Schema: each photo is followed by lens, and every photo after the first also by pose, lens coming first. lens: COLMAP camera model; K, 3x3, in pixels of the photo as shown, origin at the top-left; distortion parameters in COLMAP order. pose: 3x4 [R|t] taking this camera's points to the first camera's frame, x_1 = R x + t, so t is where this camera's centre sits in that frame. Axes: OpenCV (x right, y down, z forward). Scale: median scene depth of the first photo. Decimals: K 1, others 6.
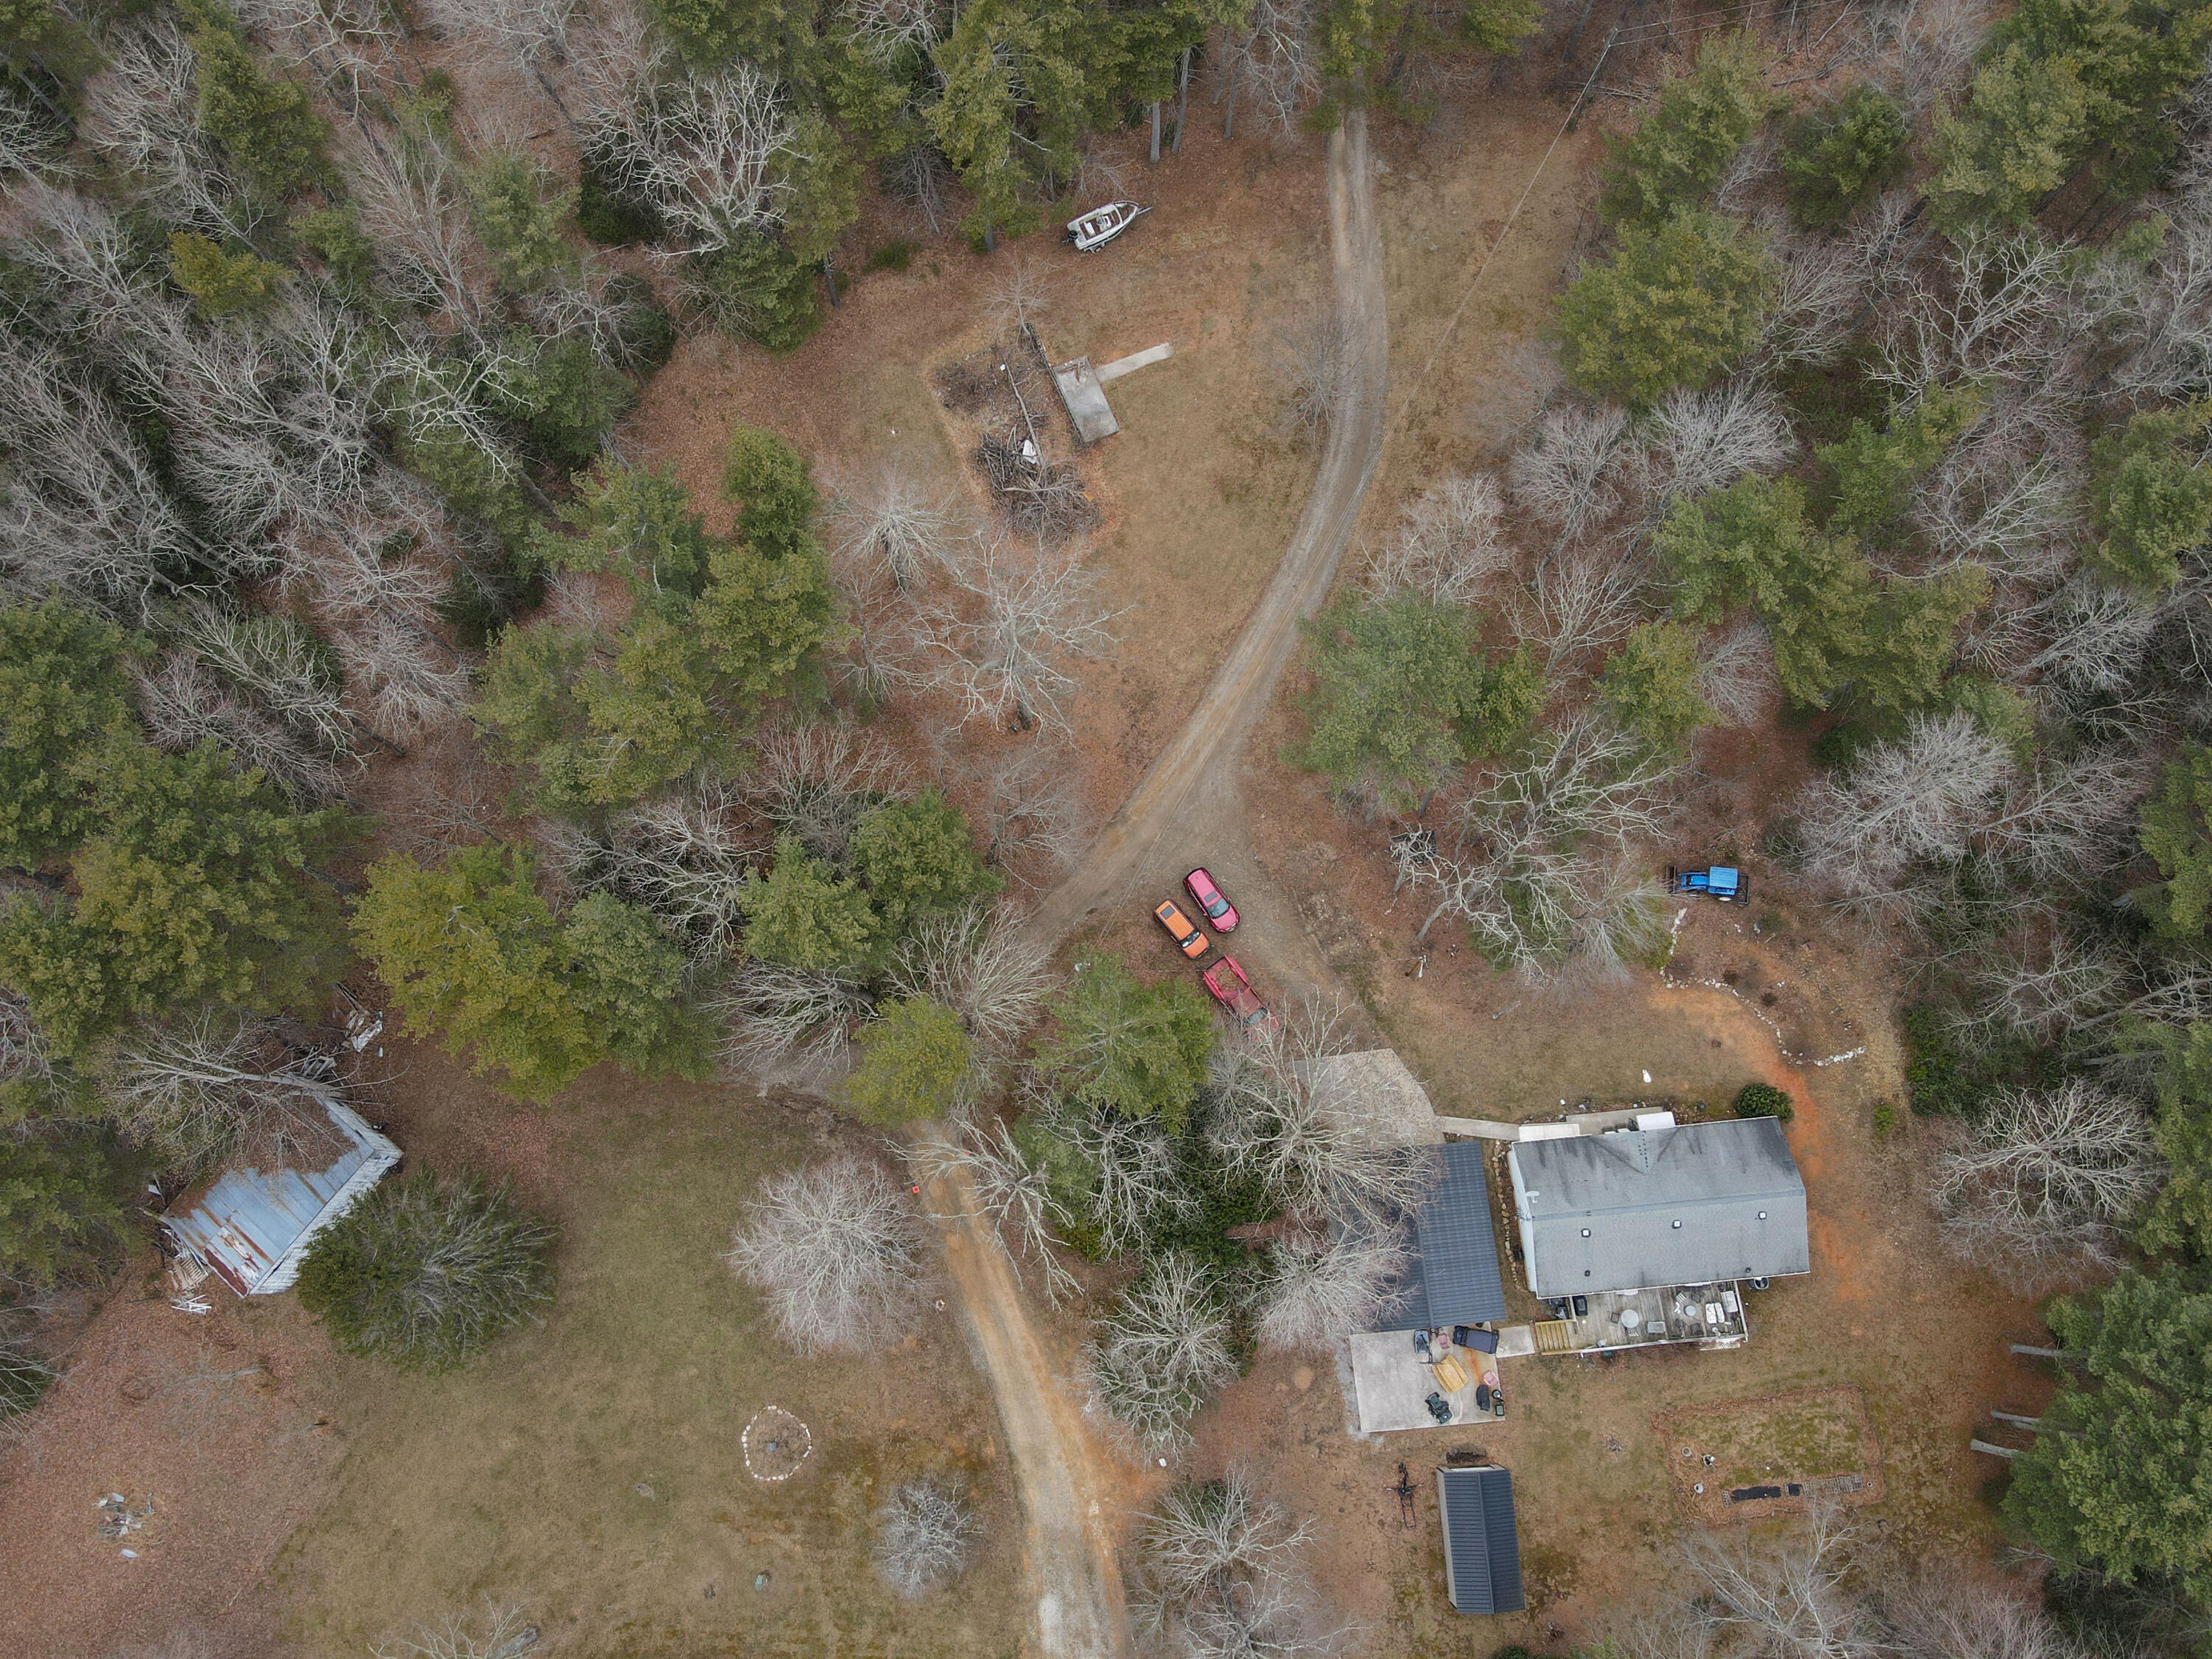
lens RADIAL K [[1555.9, 0, 1113.5], [0, 1555.9, 834.3], [0, 0, 1]] dist [-0.003579, -0.001989]
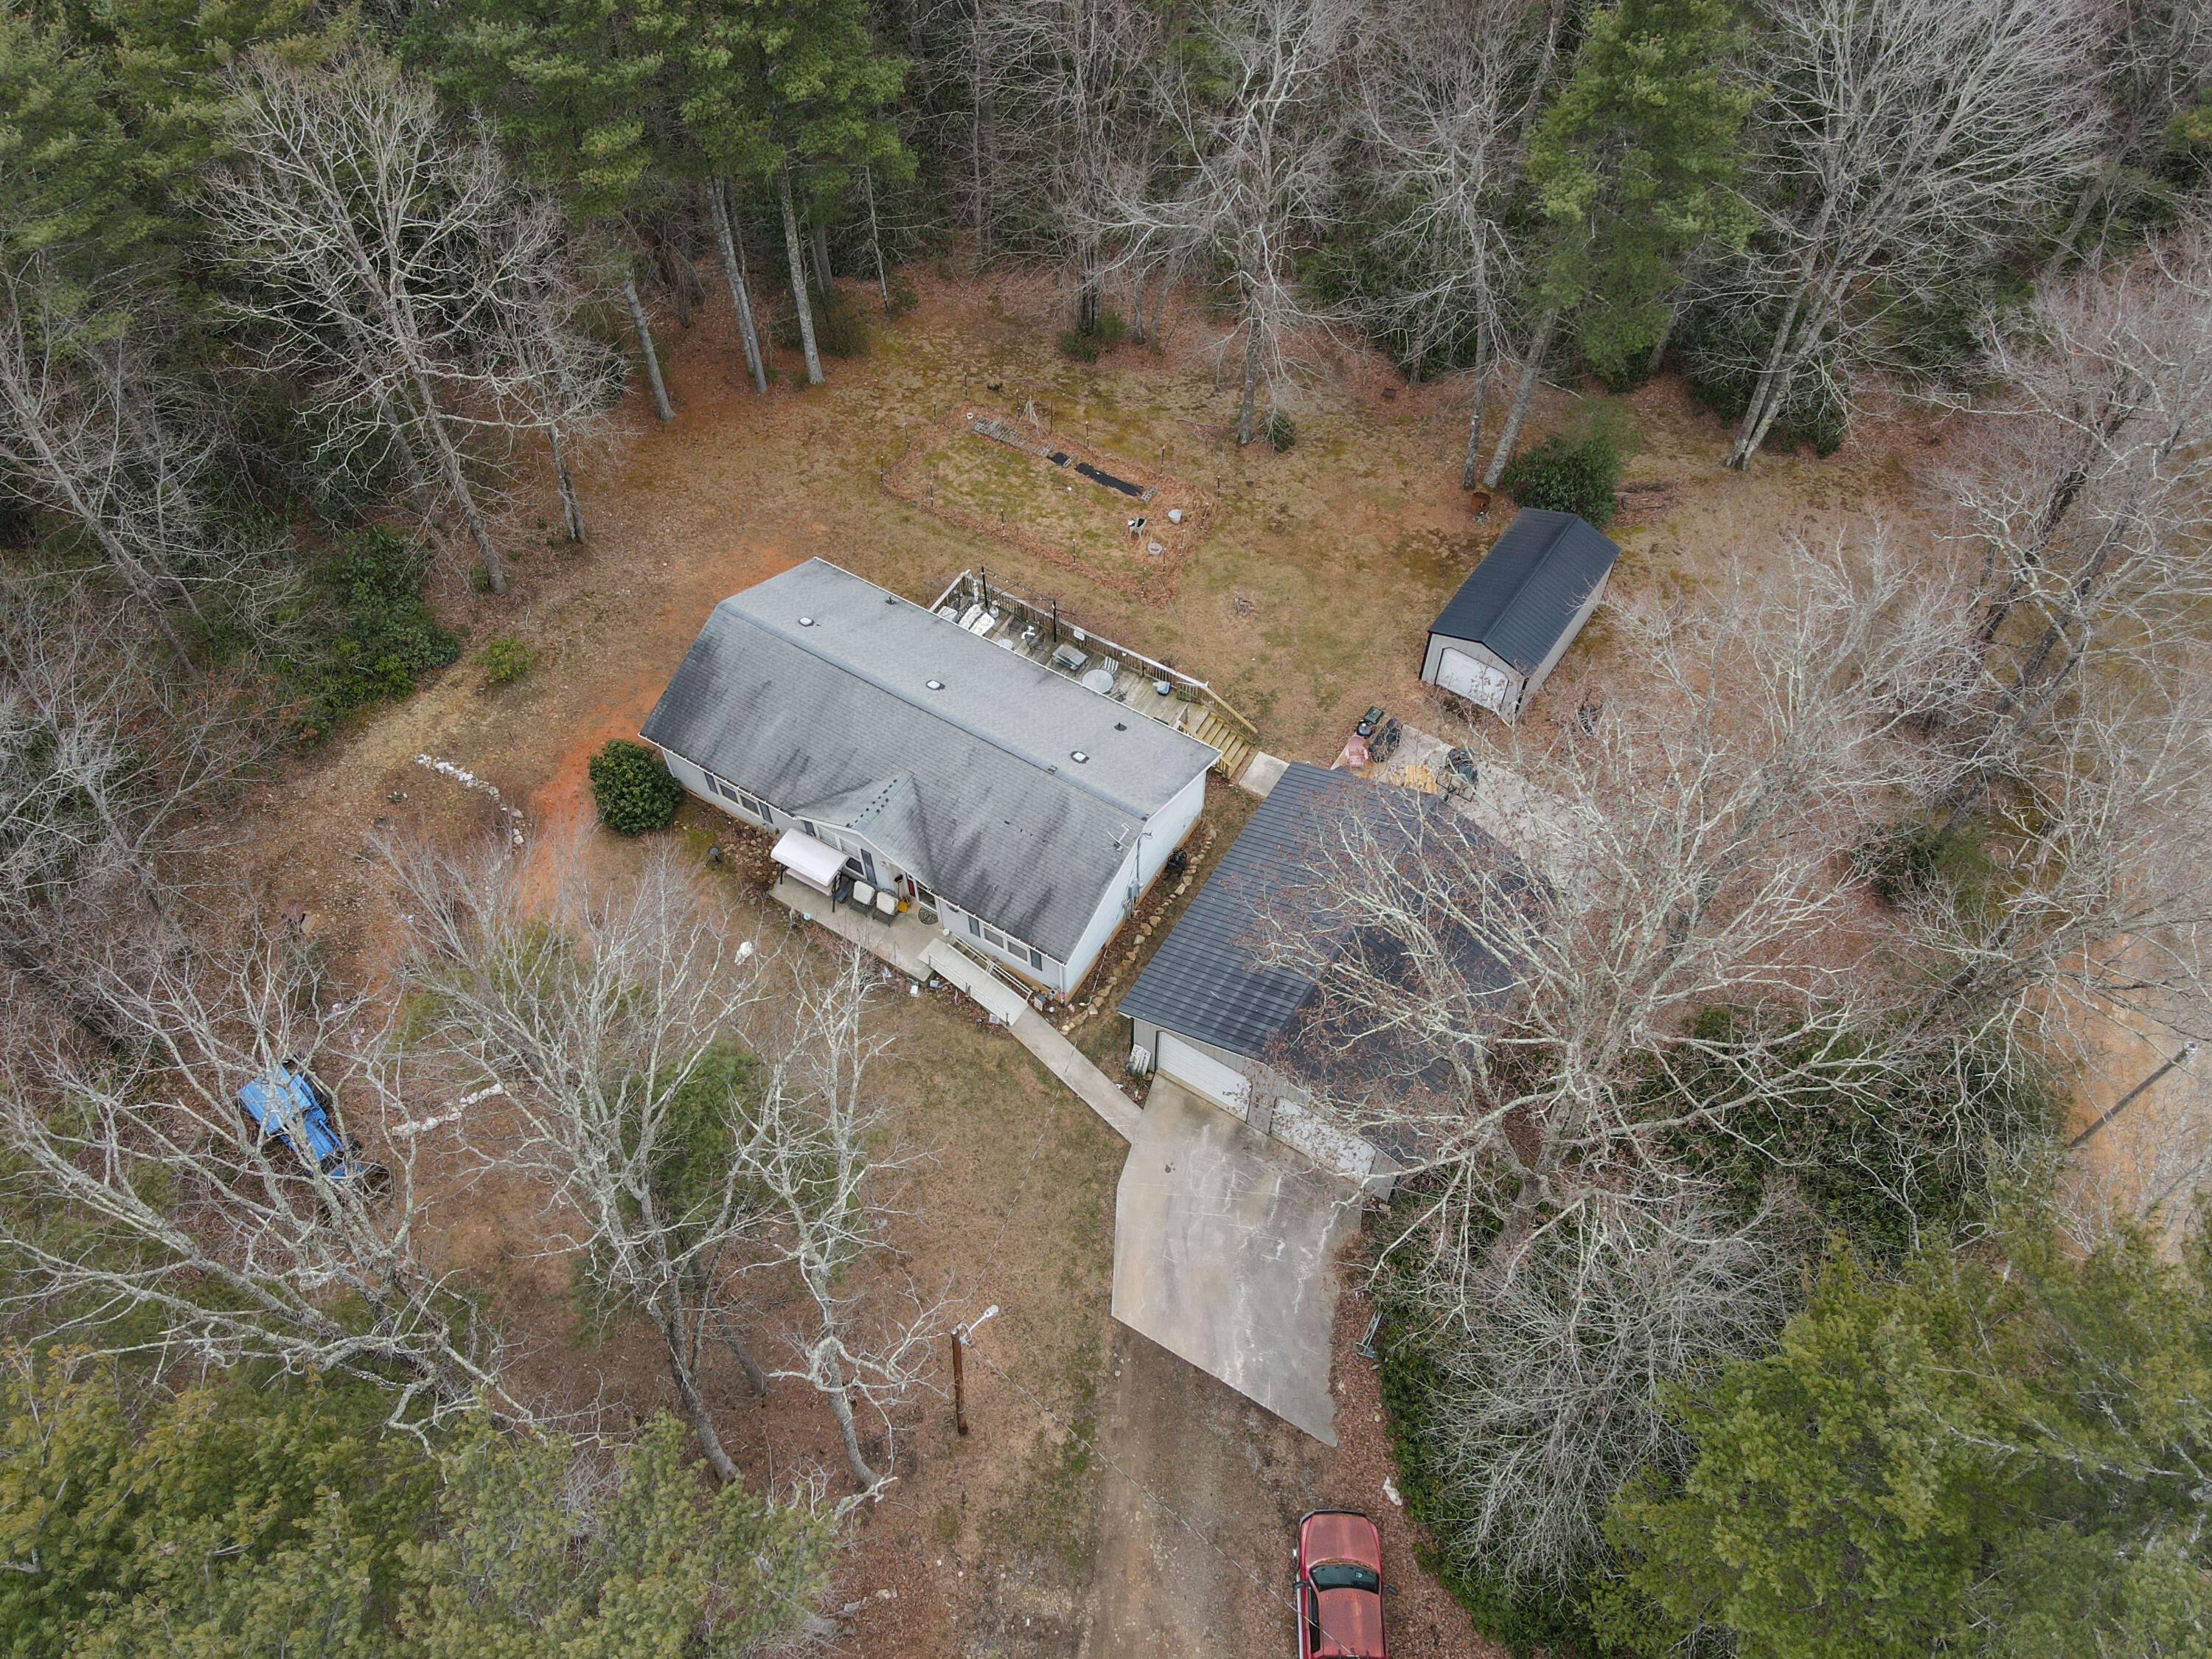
lens RADIAL K [[1555.9, 0, 1113.5], [0, 1555.9, 834.3], [0, 0, 1]] dist [-0.003579, -0.001989]
pose [[-0.796687, -0.489899, 0.353960, 0.093288], [0.582775, -0.467442, 0.664734, -0.088927], [-0.160196, 0.735864, 0.657906, 0.636419]]
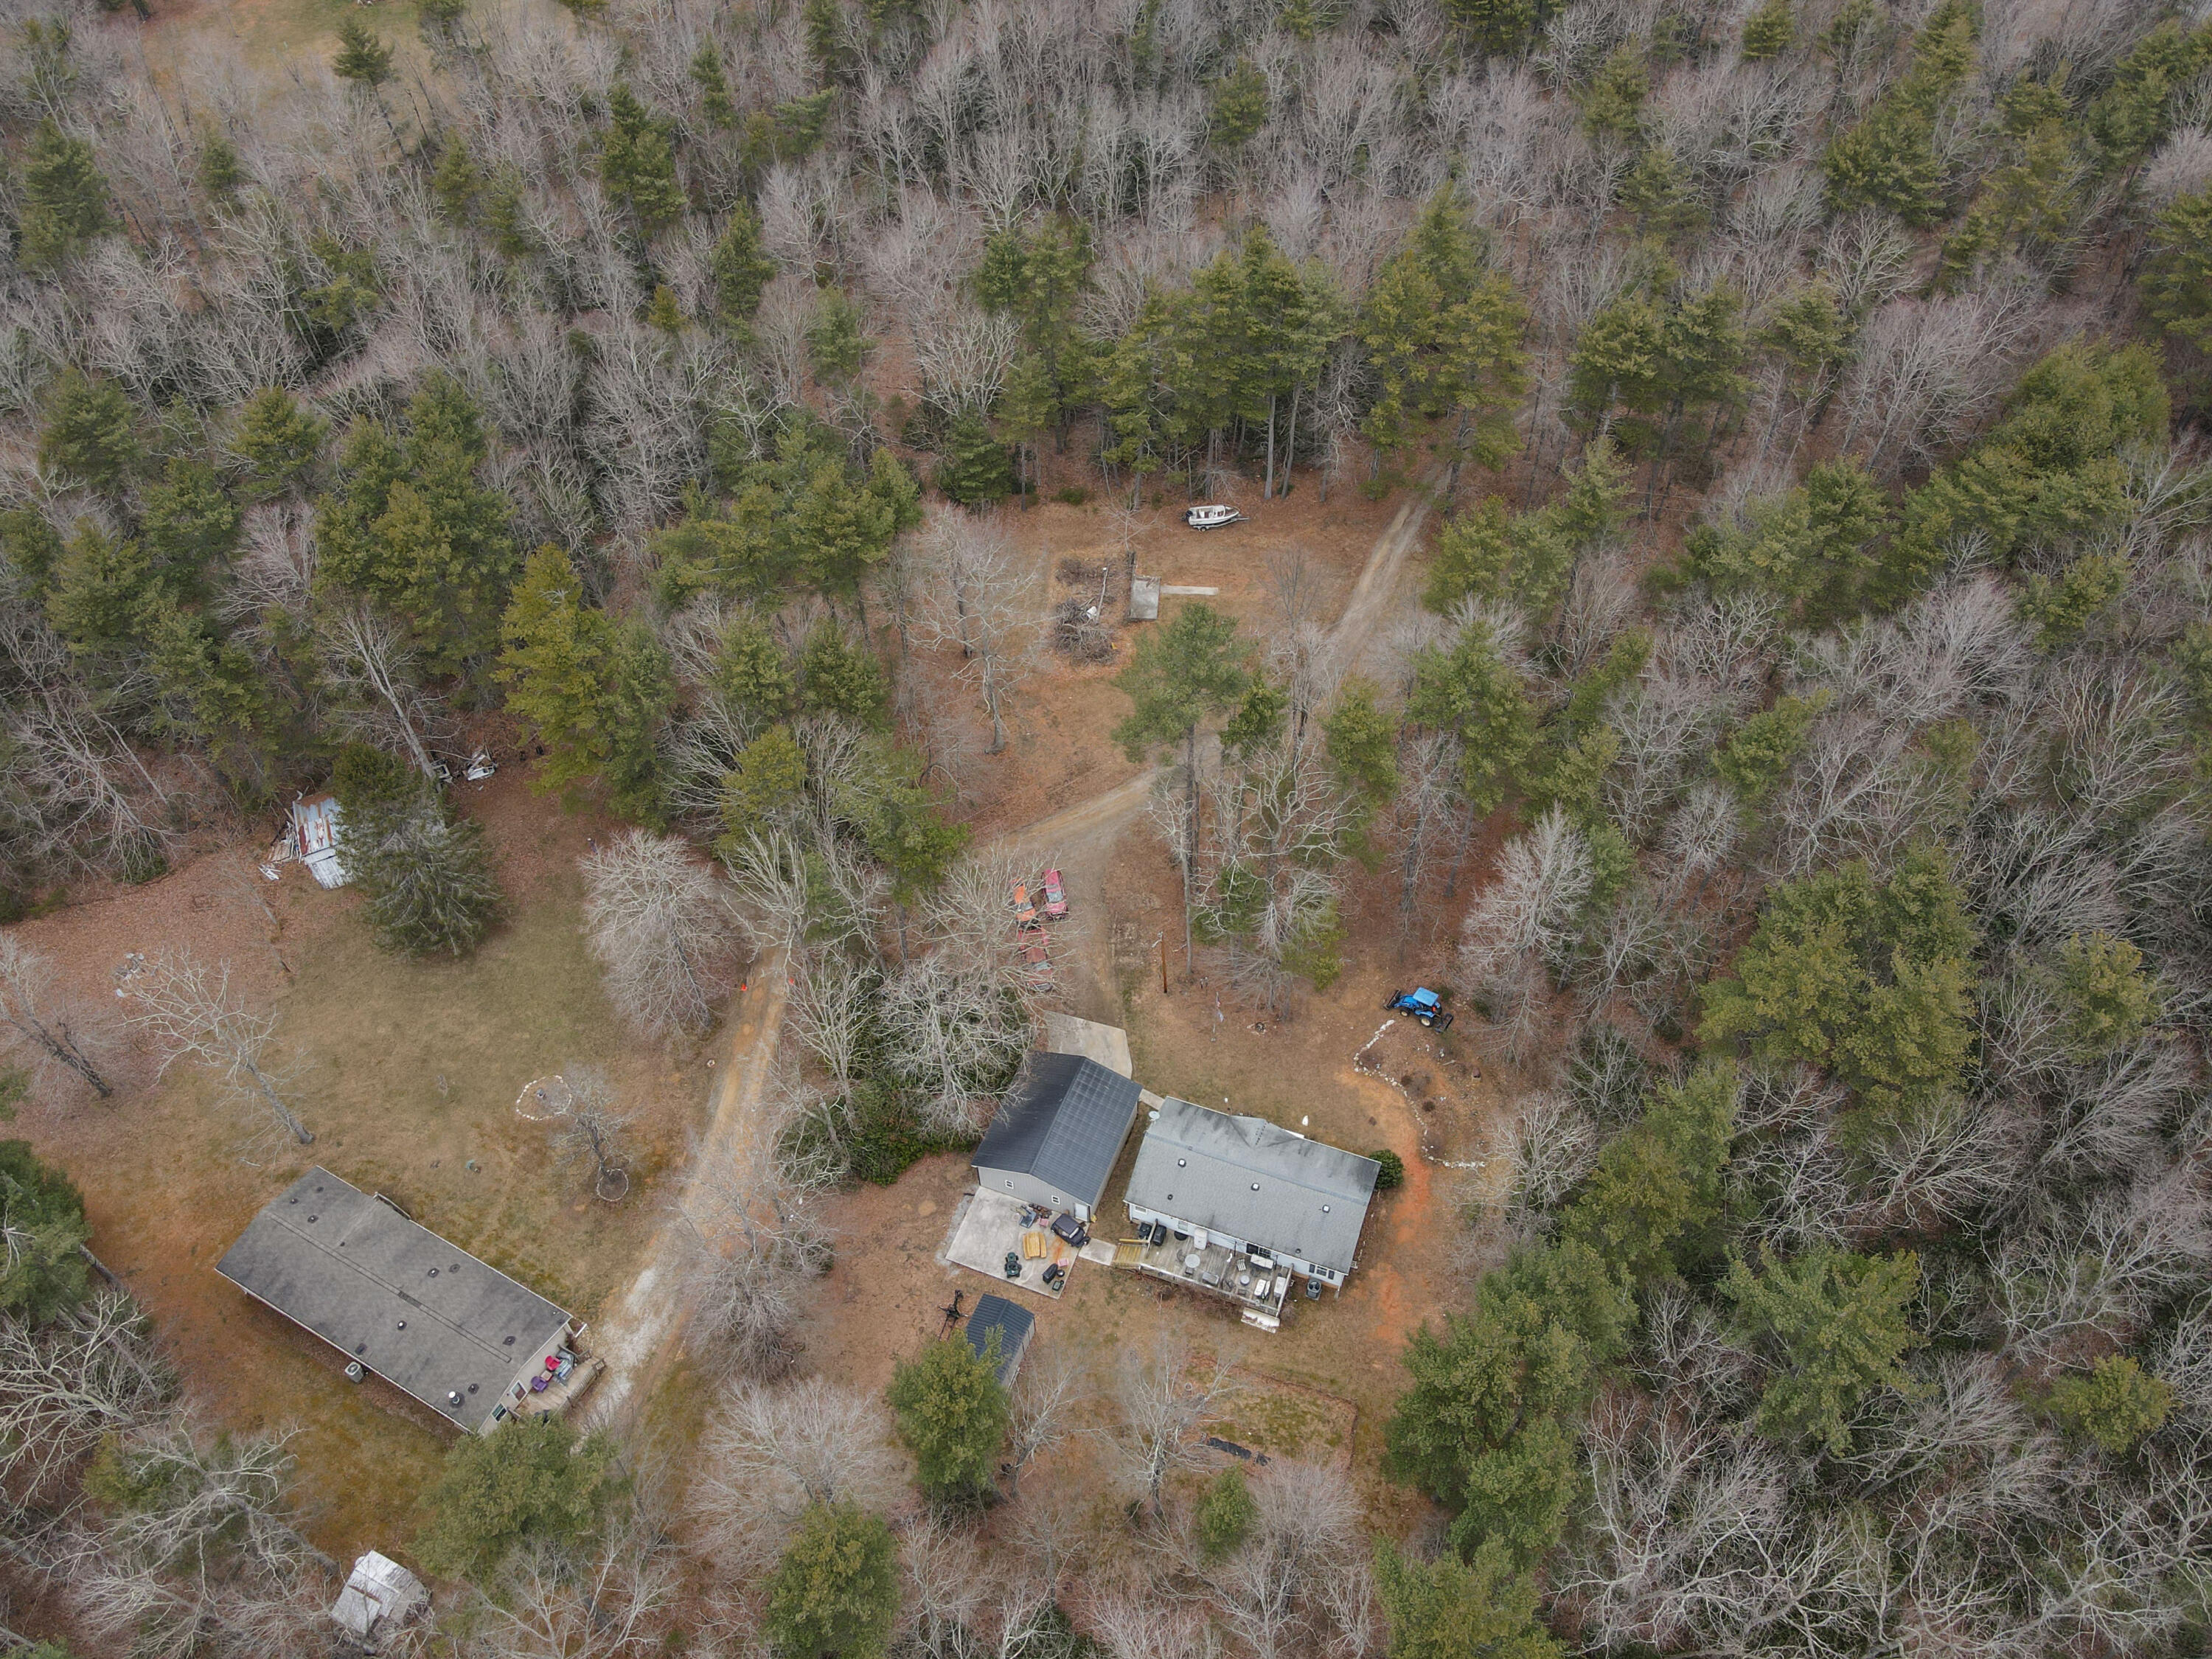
lens RADIAL K [[1555.9, 0, 1113.5], [0, 1555.9, 834.3], [0, 0, 1]] dist [-0.003579, -0.001989]
pose [[0.898098, 0.335613, -0.284227, 0.481764], [-0.425595, 0.826119, -0.369318, 0.481659], [0.110857, 0.452649, 0.884771, -0.164032]]
